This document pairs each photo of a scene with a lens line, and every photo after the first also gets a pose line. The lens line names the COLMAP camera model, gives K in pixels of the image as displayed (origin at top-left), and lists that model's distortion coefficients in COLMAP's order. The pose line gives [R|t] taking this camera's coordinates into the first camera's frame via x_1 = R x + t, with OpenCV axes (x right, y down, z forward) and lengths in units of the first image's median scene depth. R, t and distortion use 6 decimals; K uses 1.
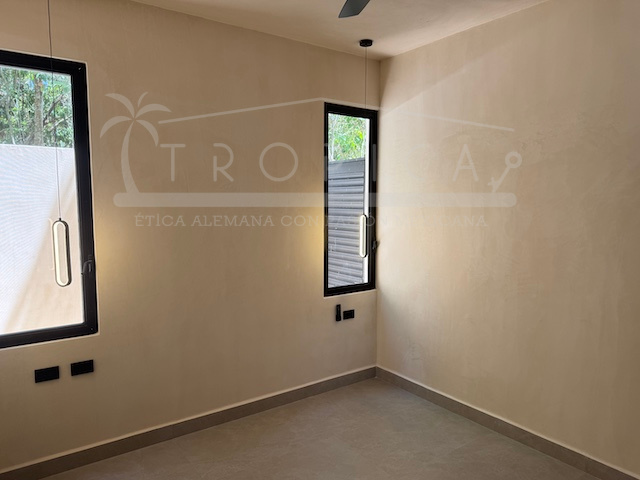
lens RADIAL K [[448.5, 0, 317.5], [0, 448.5, 241.6], [0, 0, 1]] dist [0.054521, -0.062759]
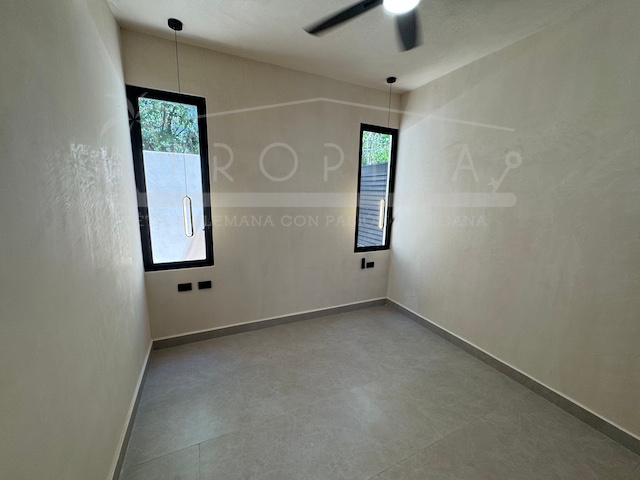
lens RADIAL K [[254.3, 0, 317.9], [0, 254.3, 239.6], [0, 0, 1]] dist [-0.003179, 0.000632]
pose [[0.982990, 0.054978, -0.175236, 0.048711], [-0.039902, 0.995283, 0.088428, 0.005755], [0.179271, -0.079932, 0.980547, 0.127226]]
